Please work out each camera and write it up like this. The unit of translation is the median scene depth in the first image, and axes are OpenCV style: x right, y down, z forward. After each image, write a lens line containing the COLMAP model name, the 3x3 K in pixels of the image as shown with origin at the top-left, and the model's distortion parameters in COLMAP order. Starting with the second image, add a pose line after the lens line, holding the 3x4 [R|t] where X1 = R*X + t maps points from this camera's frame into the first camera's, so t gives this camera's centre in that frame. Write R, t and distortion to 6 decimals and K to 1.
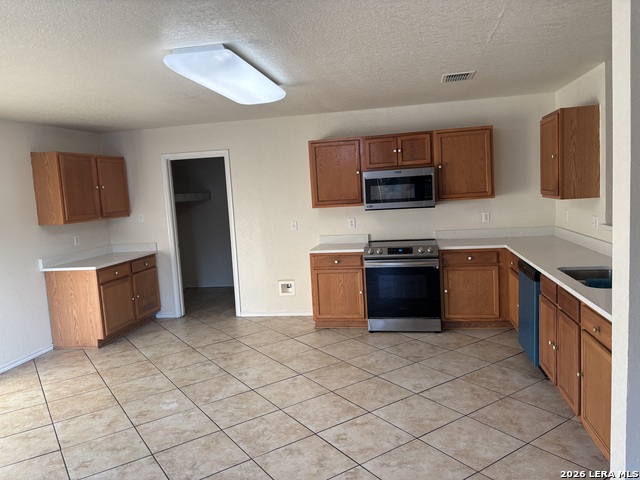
lens RADIAL K [[490.6, 0, 320.9], [0, 490.6, 239.0], [0, 0, 1]] dist [0.007387, -0.007820]
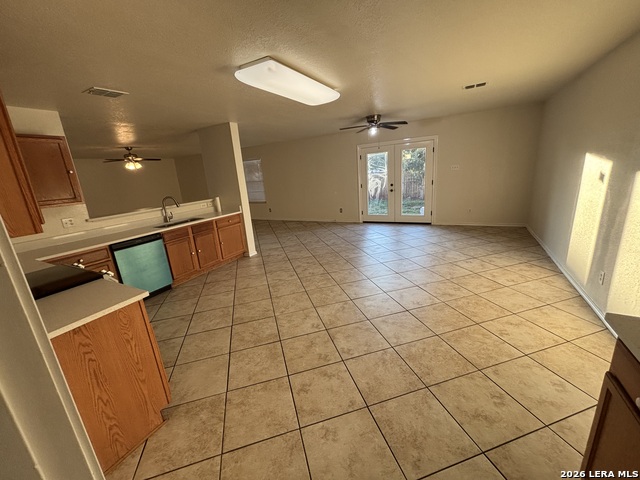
lens RADIAL K [[259.1, 0, 318.8], [0, 259.1, 238.4], [0, 0, 1]] dist [-0.000137, 0.001660]
pose [[-0.939785, 0.046931, 0.338527, -0.318114], [0.165389, 0.929269, 0.330310, -0.099619], [-0.299081, 0.366409, -0.881076, 1.213076]]
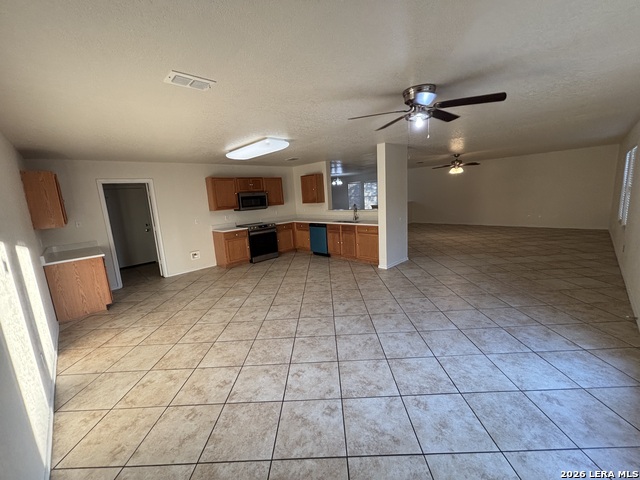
lens RADIAL K [[259.1, 0, 320.6], [0, 259.1, 240.4], [0, 0, 1]] dist [-0.000137, 0.001660]
pose [[0.572906, -0.120663, 0.810690, -0.701801], [0.117332, 0.990991, 0.064581, 0.041909], [-0.811179, 0.058121, 0.581902, 0.031886]]
